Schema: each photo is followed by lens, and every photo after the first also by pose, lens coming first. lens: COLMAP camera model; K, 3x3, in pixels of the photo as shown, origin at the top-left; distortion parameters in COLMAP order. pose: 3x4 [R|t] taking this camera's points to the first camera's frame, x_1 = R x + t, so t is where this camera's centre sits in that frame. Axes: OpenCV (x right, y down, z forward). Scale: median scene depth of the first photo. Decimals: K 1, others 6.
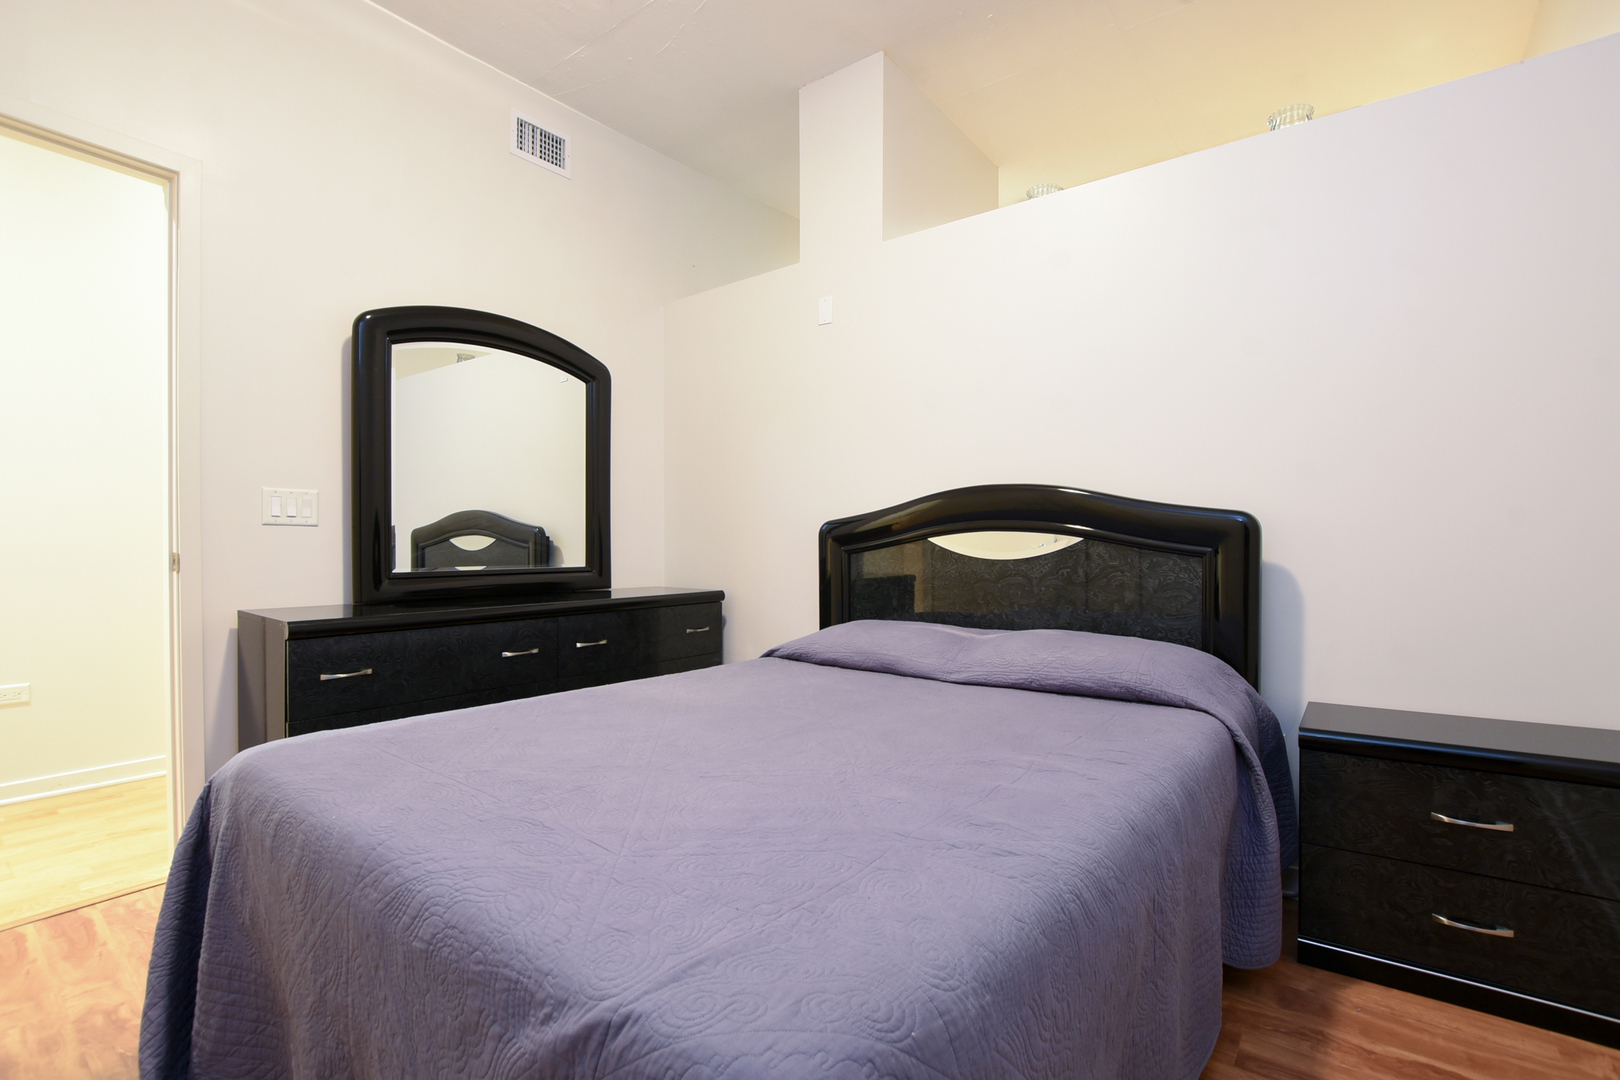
lens RADIAL K [[743.4, 0, 812.3], [0, 743.4, 545.5], [0, 0, 1]] dist [-0.031696, 0.006094]
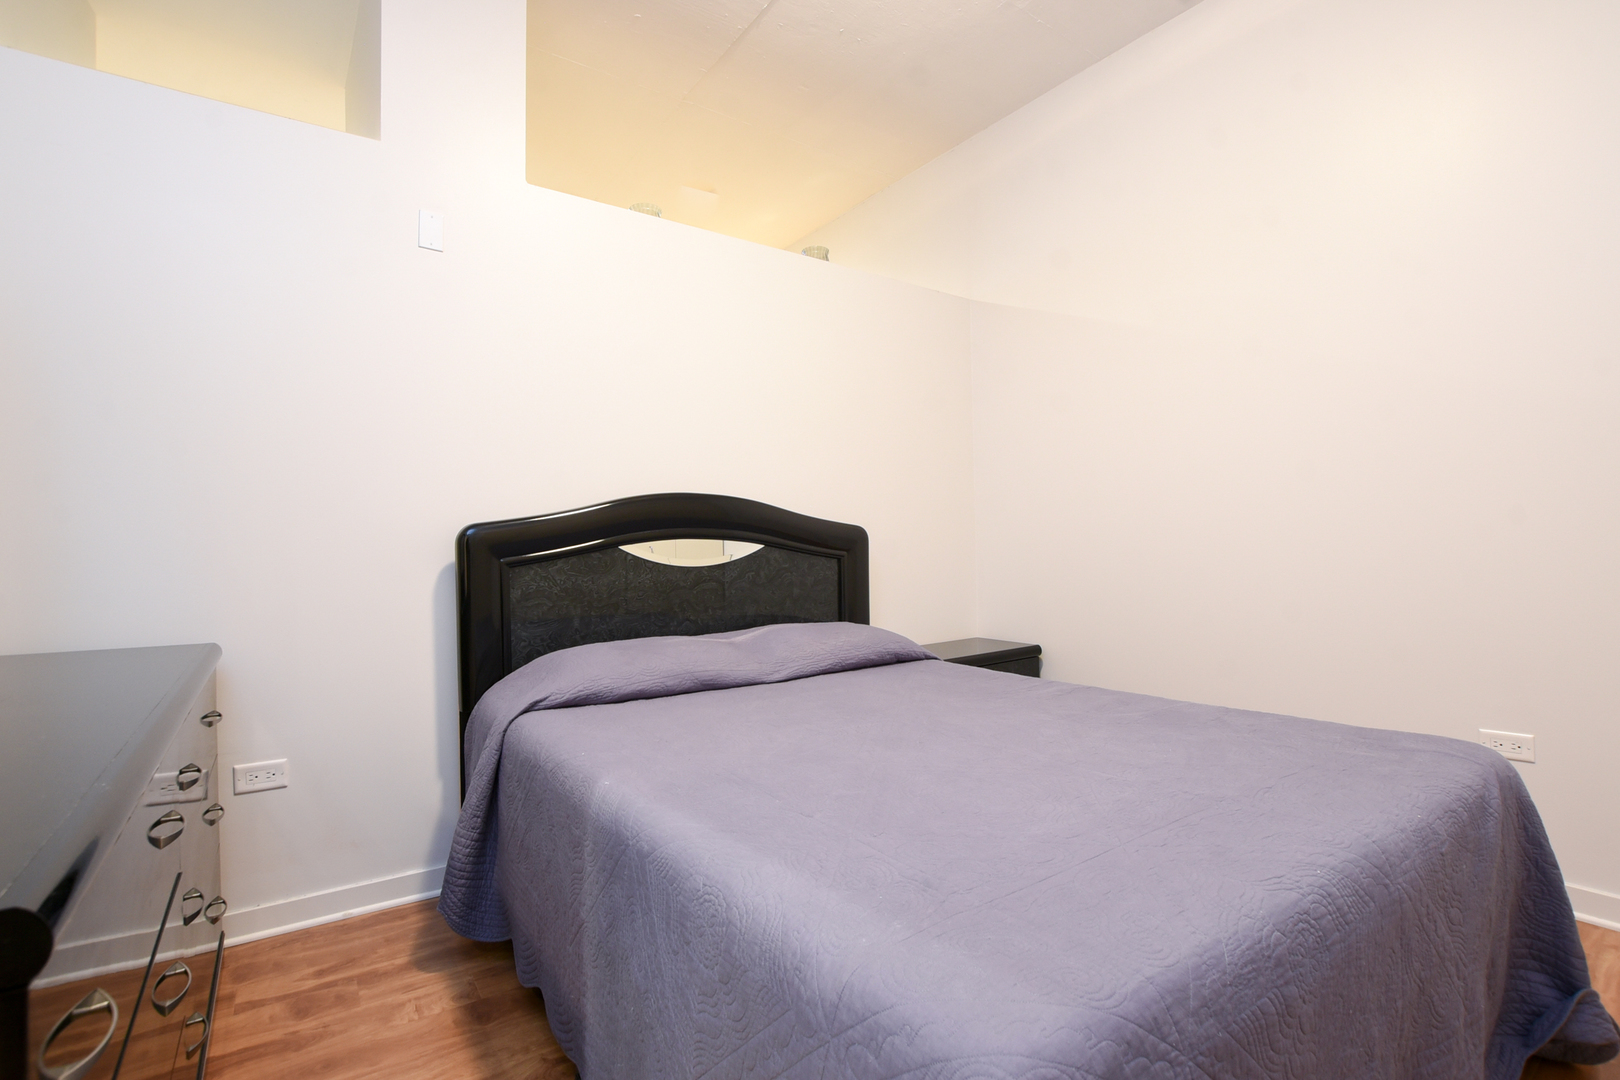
lens RADIAL K [[743.4, 0, 812.3], [0, 743.4, 545.5], [0, 0, 1]] dist [-0.031696, 0.006094]
pose [[0.289784, 0.001089, 0.957091, -0.685428], [0.019904, 0.999776, -0.007164, 0.000530], [-0.956885, 0.021126, 0.289698, 0.552512]]
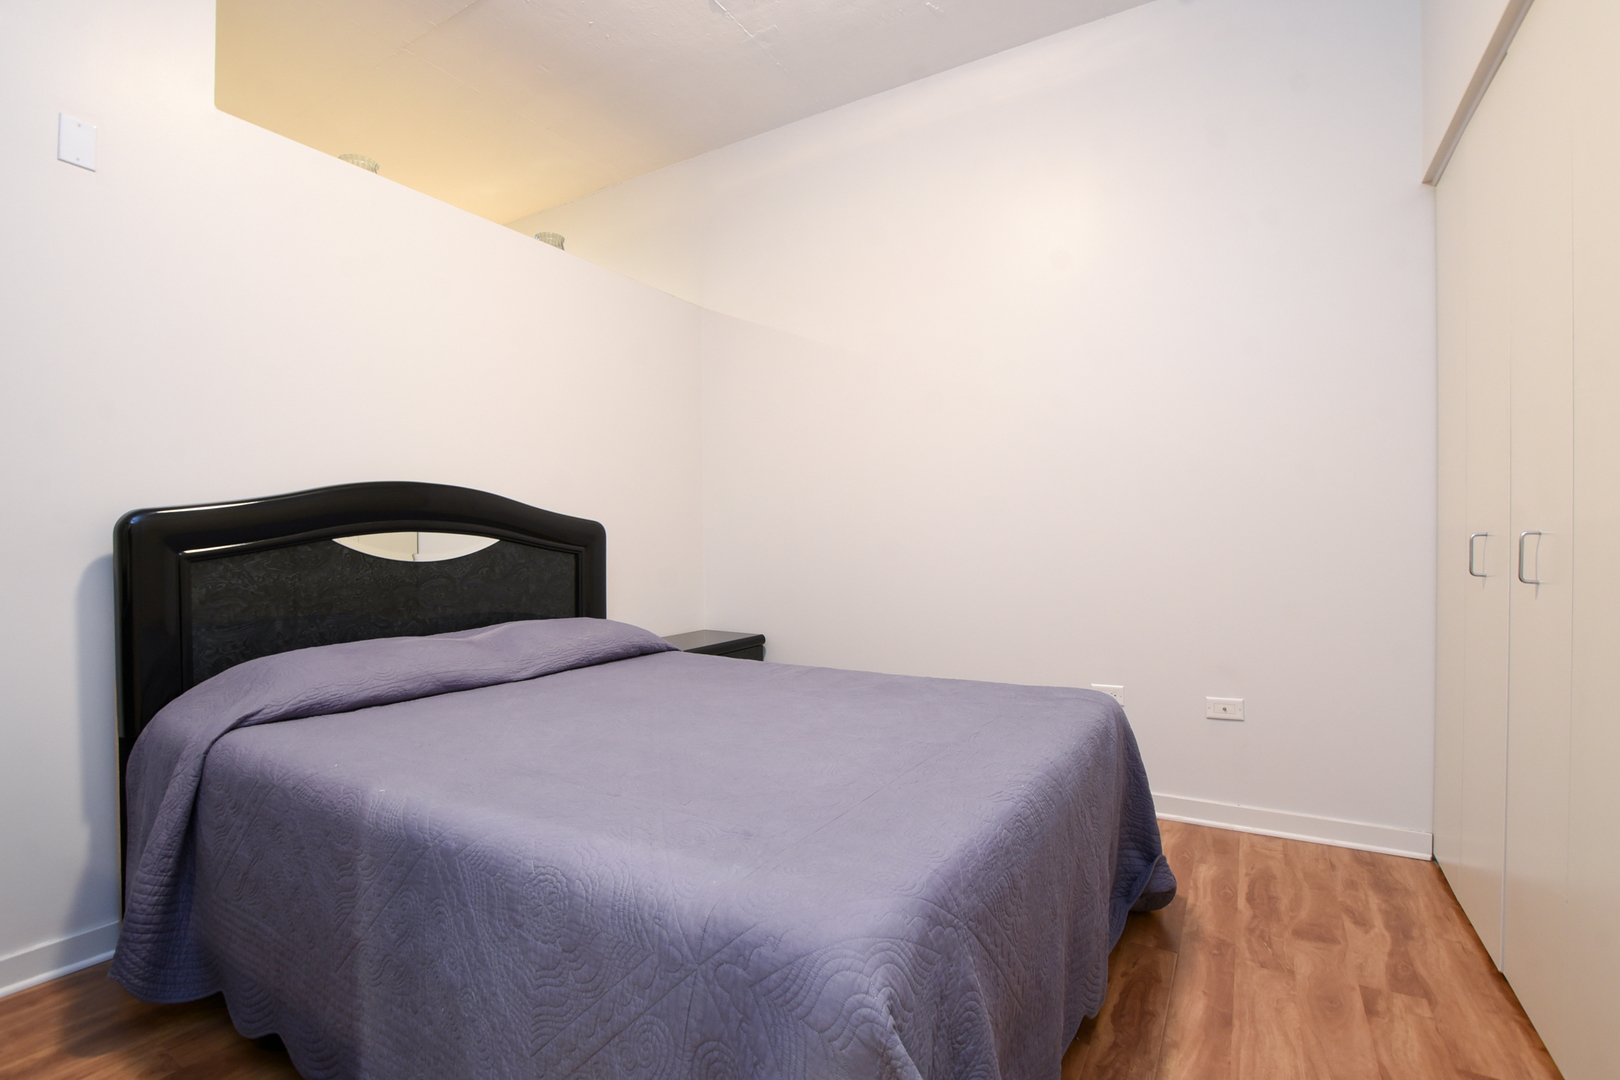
lens RADIAL K [[743.4, 0, 812.3], [0, 743.4, 545.5], [0, 0, 1]] dist [-0.031696, 0.006094]
pose [[-0.110864, -0.002303, 0.993833, -0.743469], [0.009709, 0.999947, 0.003400, 0.000034], [-0.993788, 0.010026, -0.110836, 0.614514]]
